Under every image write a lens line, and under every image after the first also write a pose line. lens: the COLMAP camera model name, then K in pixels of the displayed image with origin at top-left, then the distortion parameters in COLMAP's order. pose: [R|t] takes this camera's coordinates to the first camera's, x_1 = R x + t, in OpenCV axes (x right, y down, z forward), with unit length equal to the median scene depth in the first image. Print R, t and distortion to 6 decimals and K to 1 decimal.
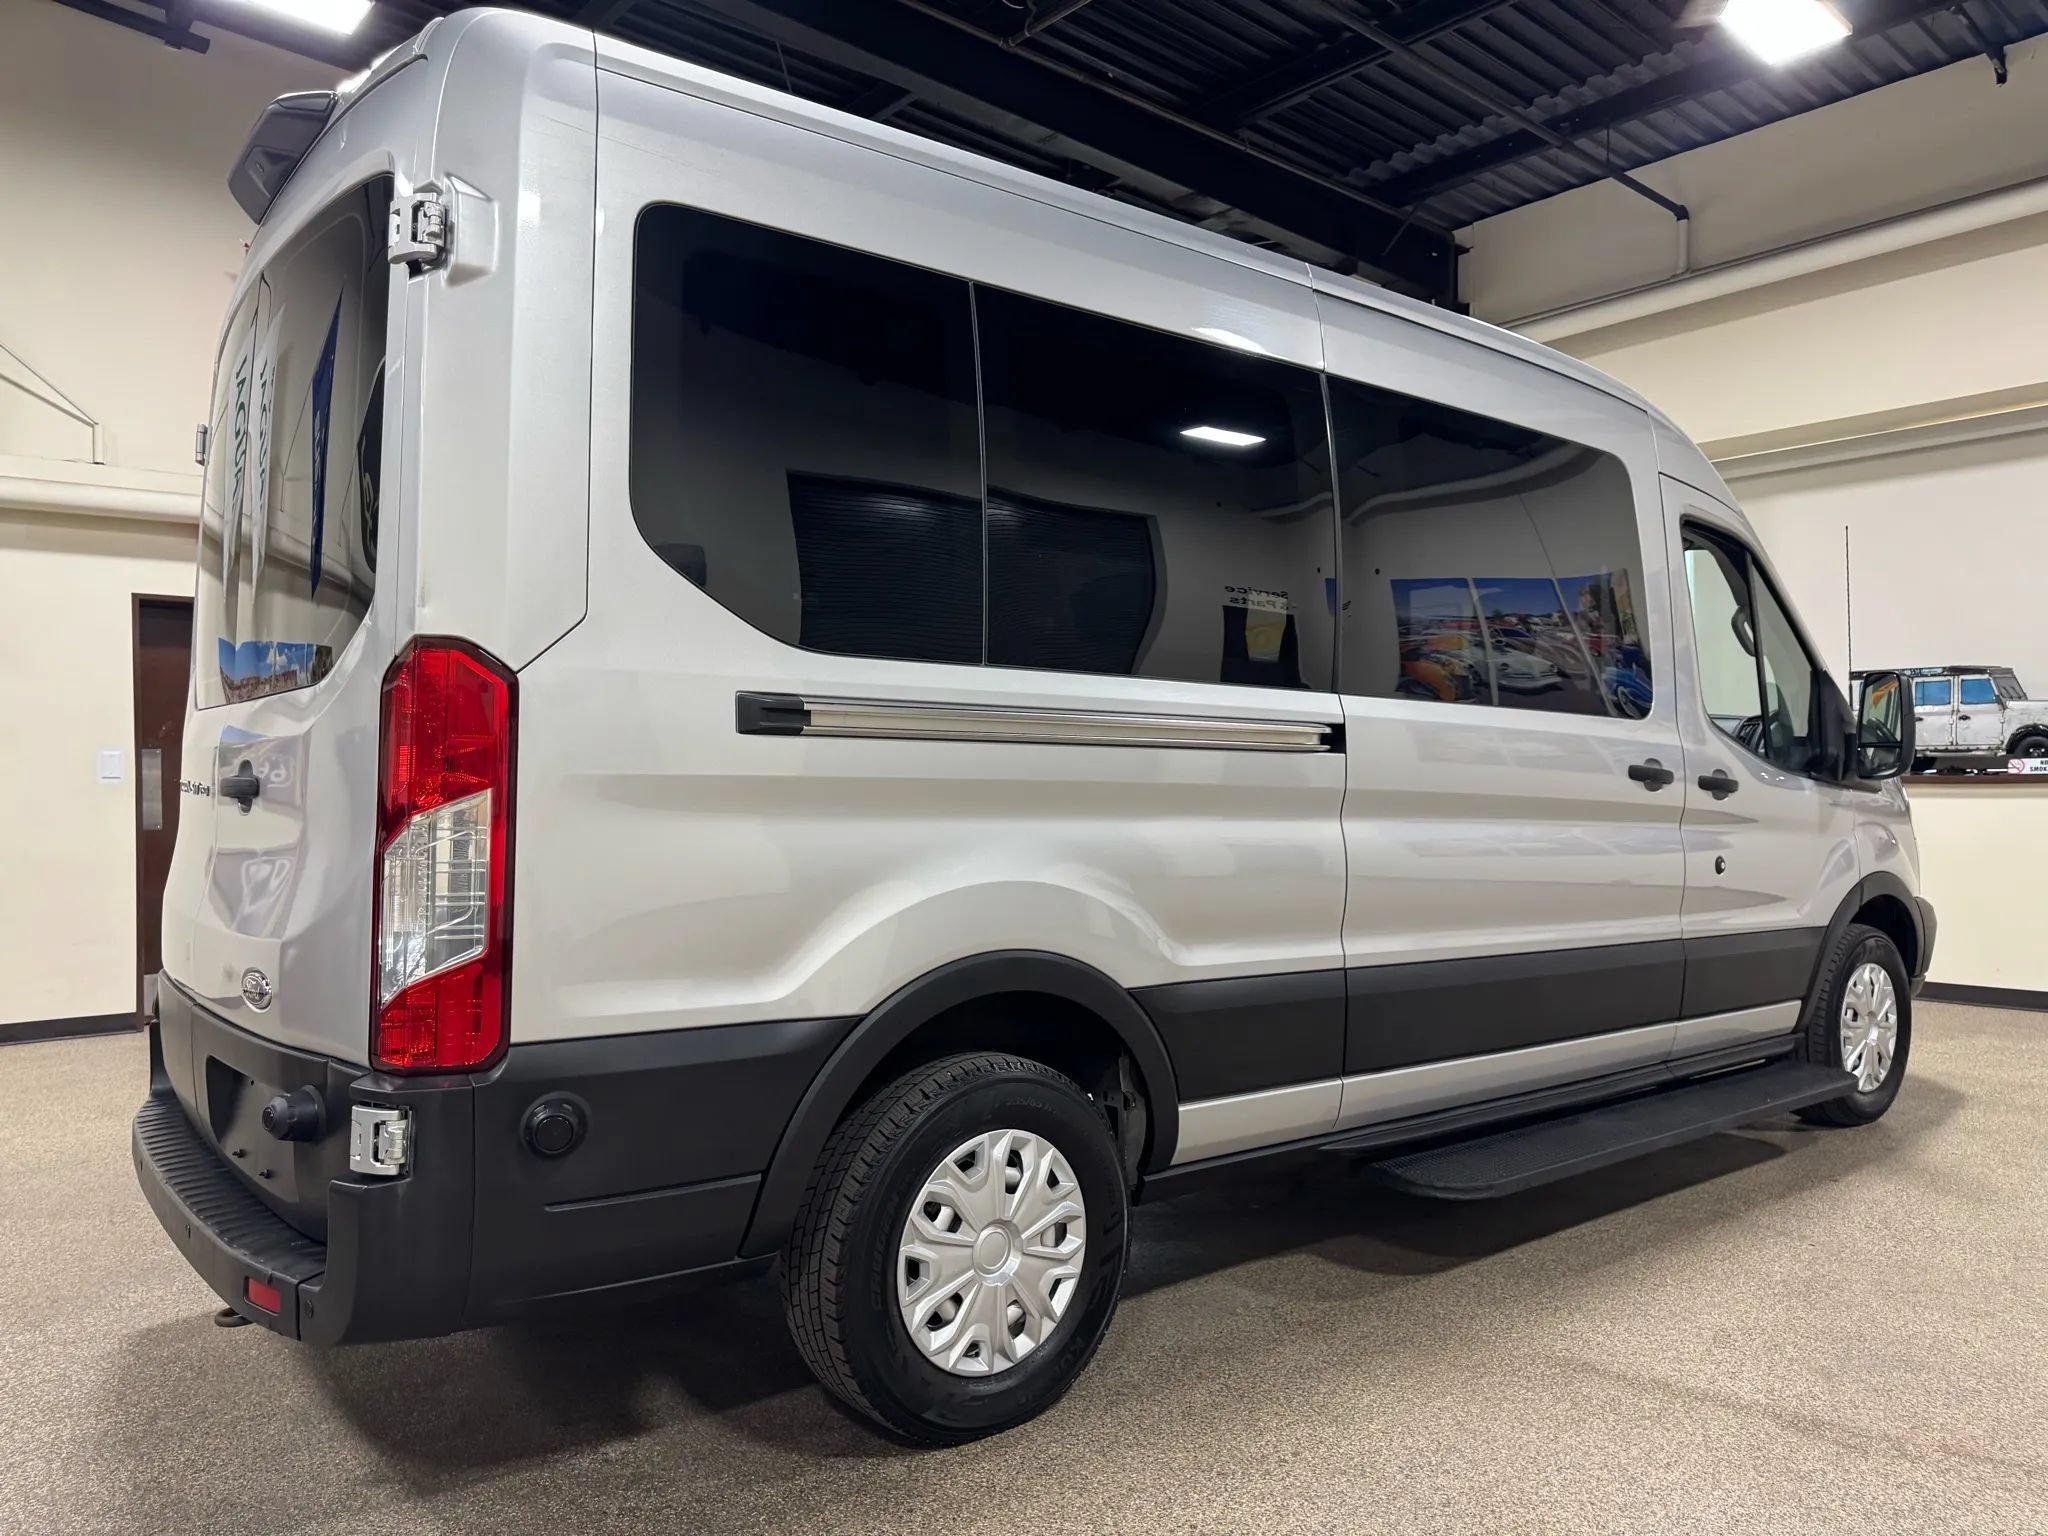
lens RADIAL K [[1470.2, 0, 1040.4], [0, 1470.2, 767.4], [0, 0, 1]] dist [0.019502, -0.022484]
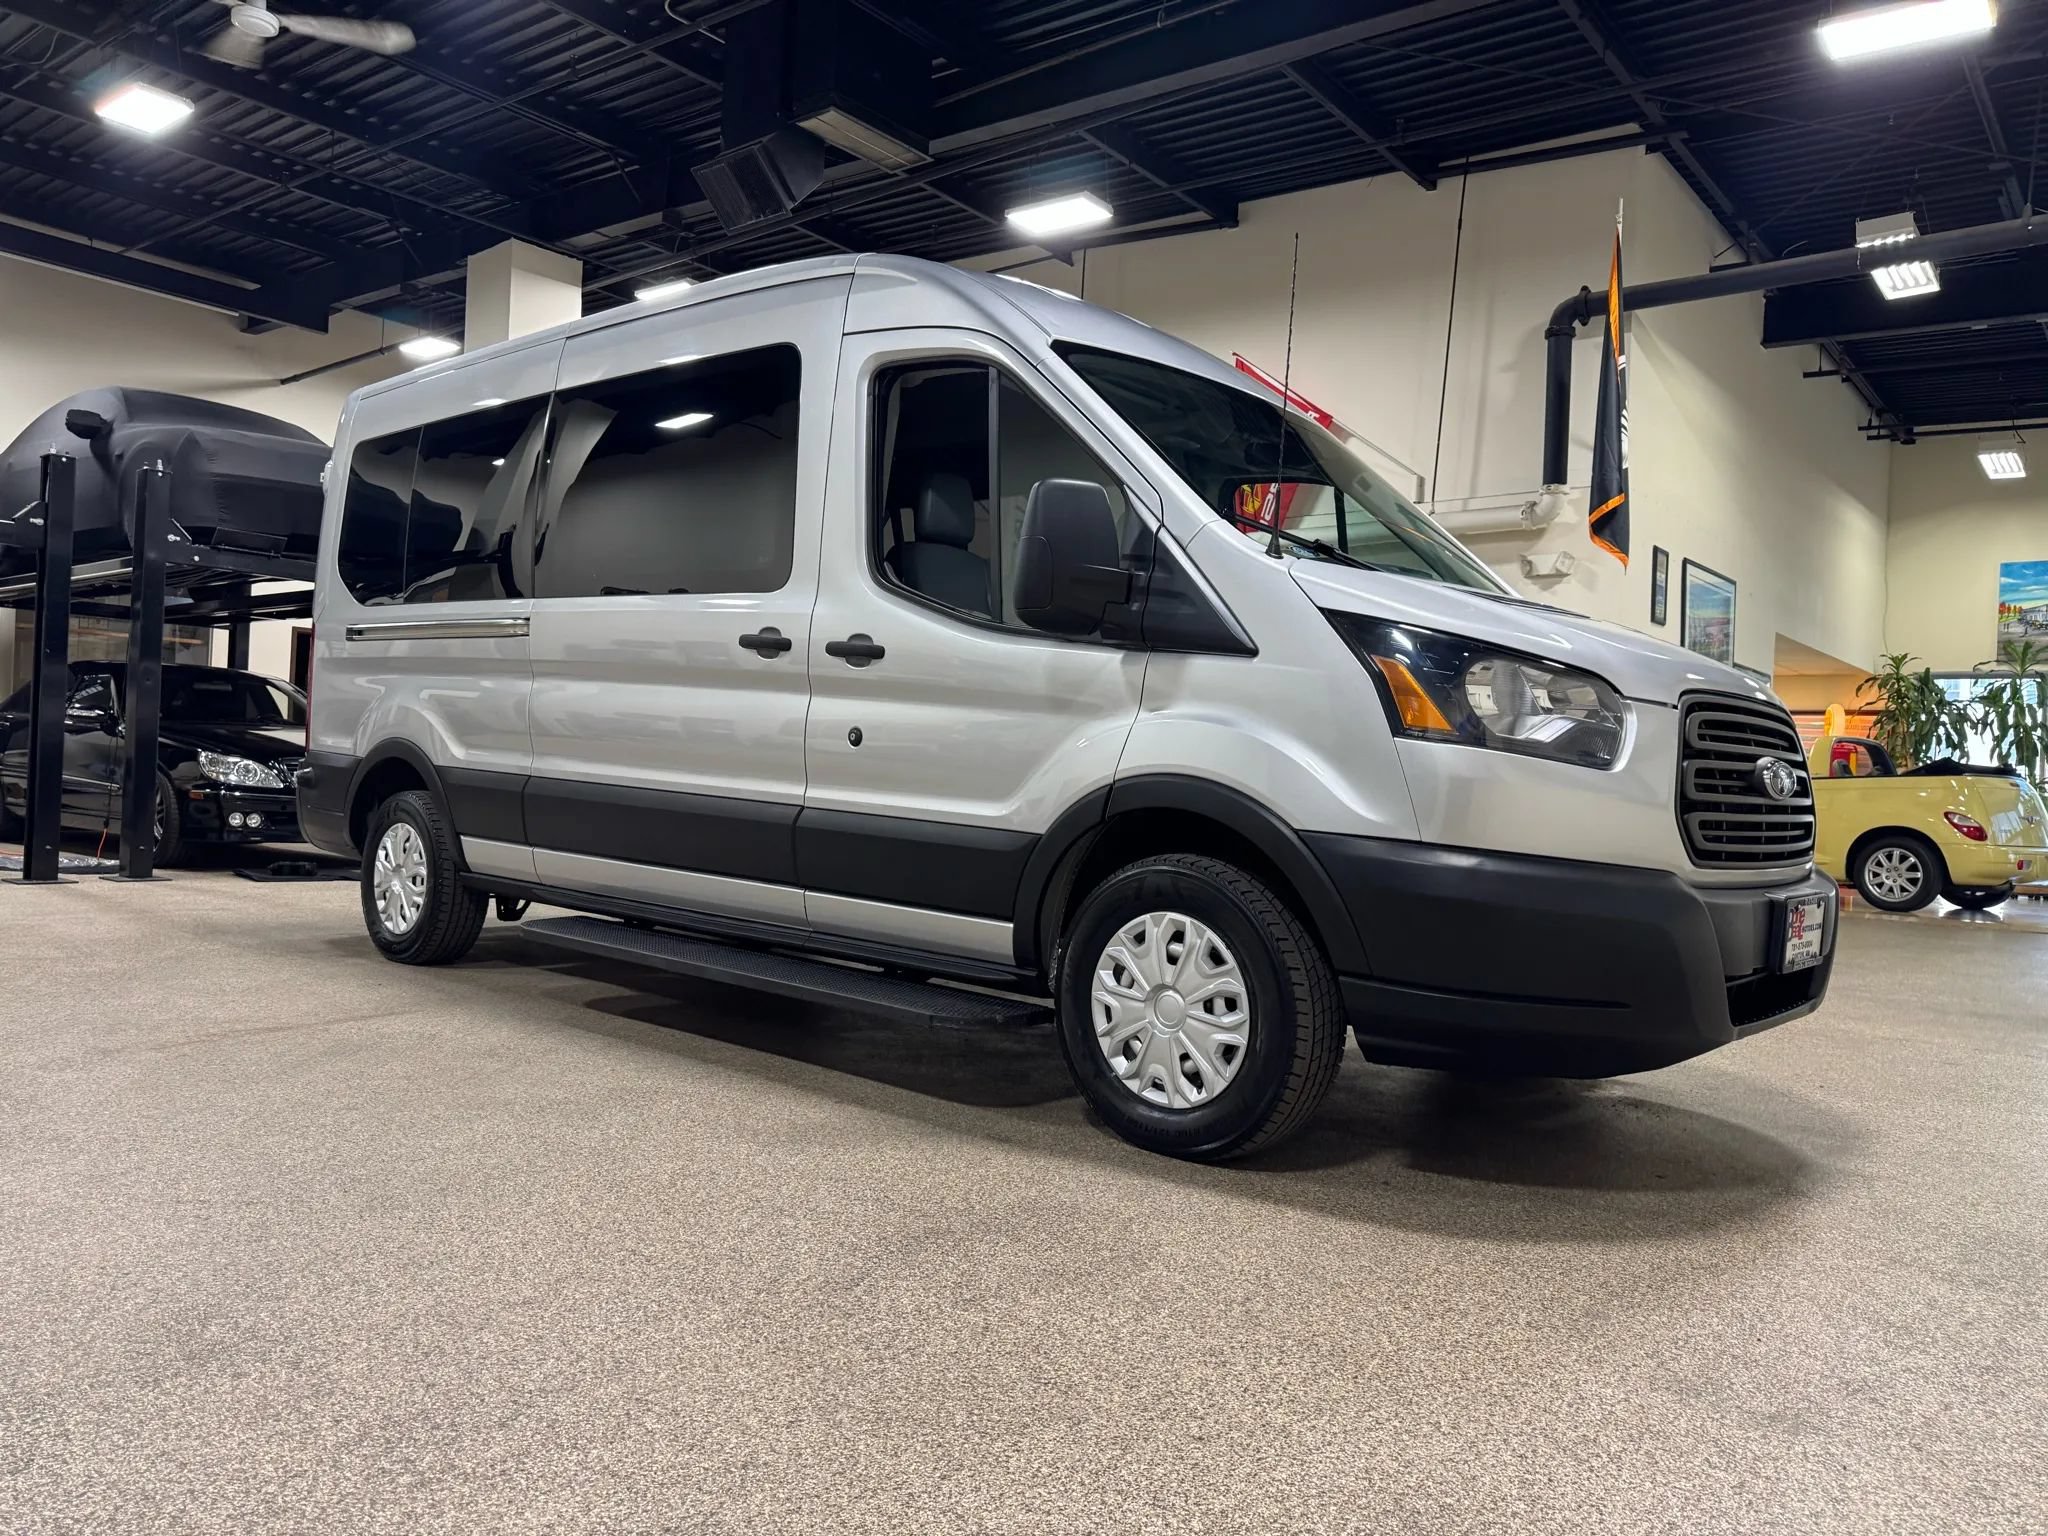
lens RADIAL K [[1470.2, 0, 1018.7], [0, 1470.2, 778.0], [0, 0, 1]] dist [0.019502, -0.022484]
pose [[0.166748, 0.014701, -0.985890, 1.852433], [-0.039024, 0.999204, 0.008300, 0.106962], [0.985227, 0.037089, 0.167189, 1.262141]]
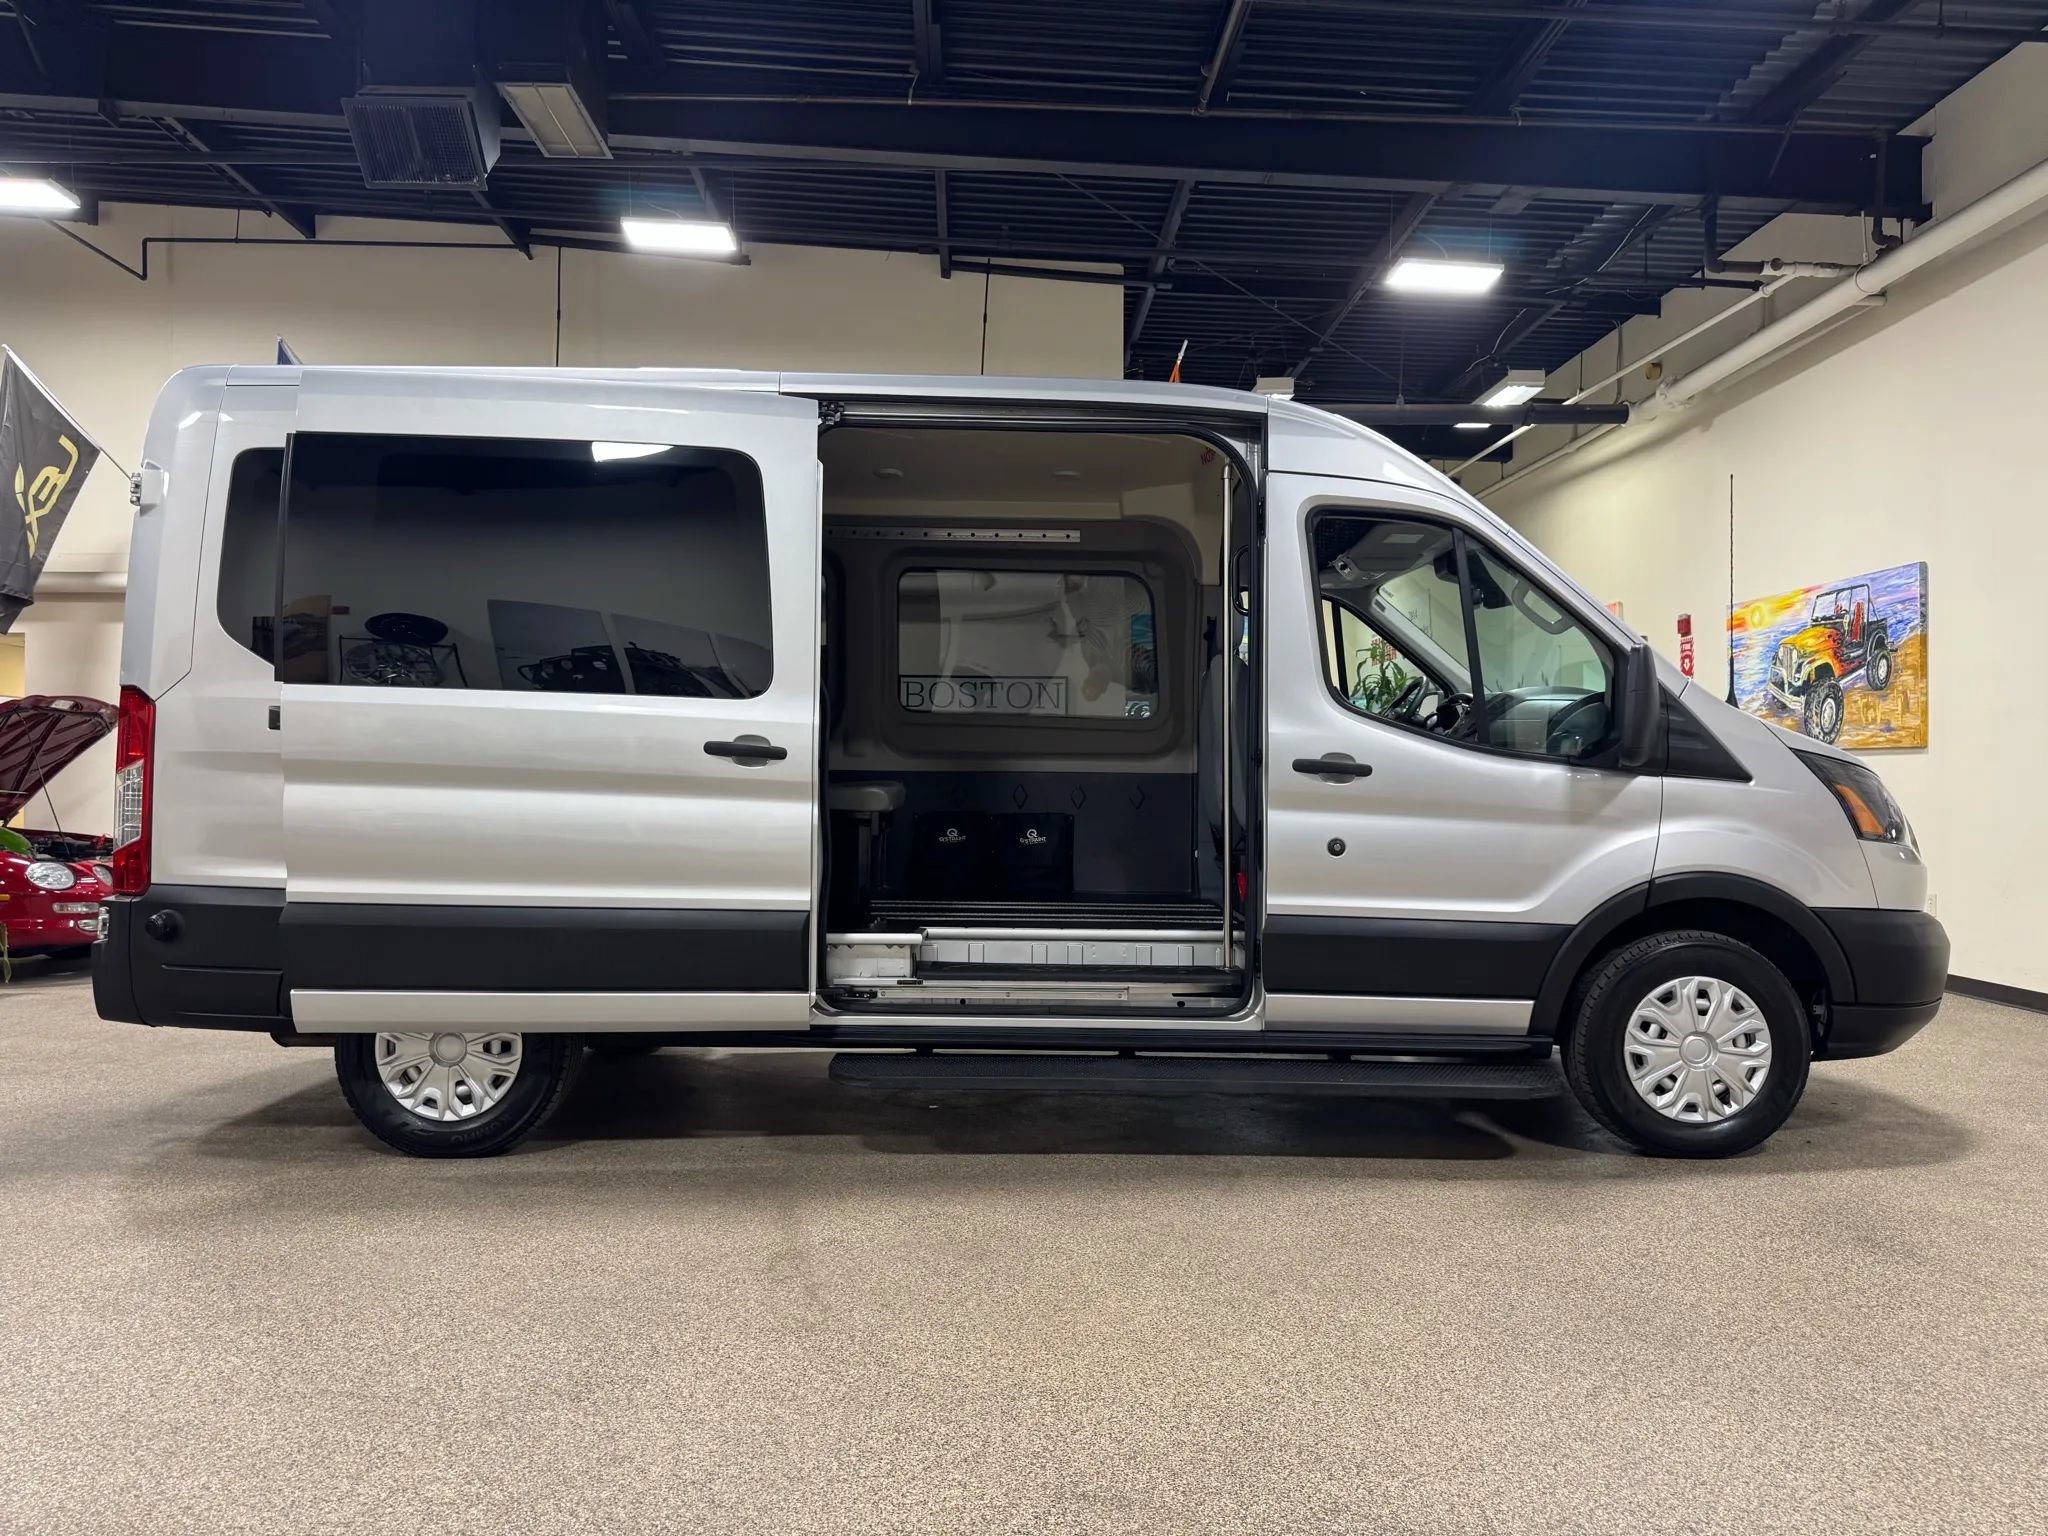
lens RADIAL K [[1470.2, 0, 1038.6], [0, 1470.2, 780.2], [0, 0, 1]] dist [0.019502, -0.022484]
pose [[0.783705, 0.001924, -0.621131, 1.233758], [-0.002991, 0.999995, -0.000678, 0.028498], [0.621126, 0.002389, 0.783707, 0.110894]]
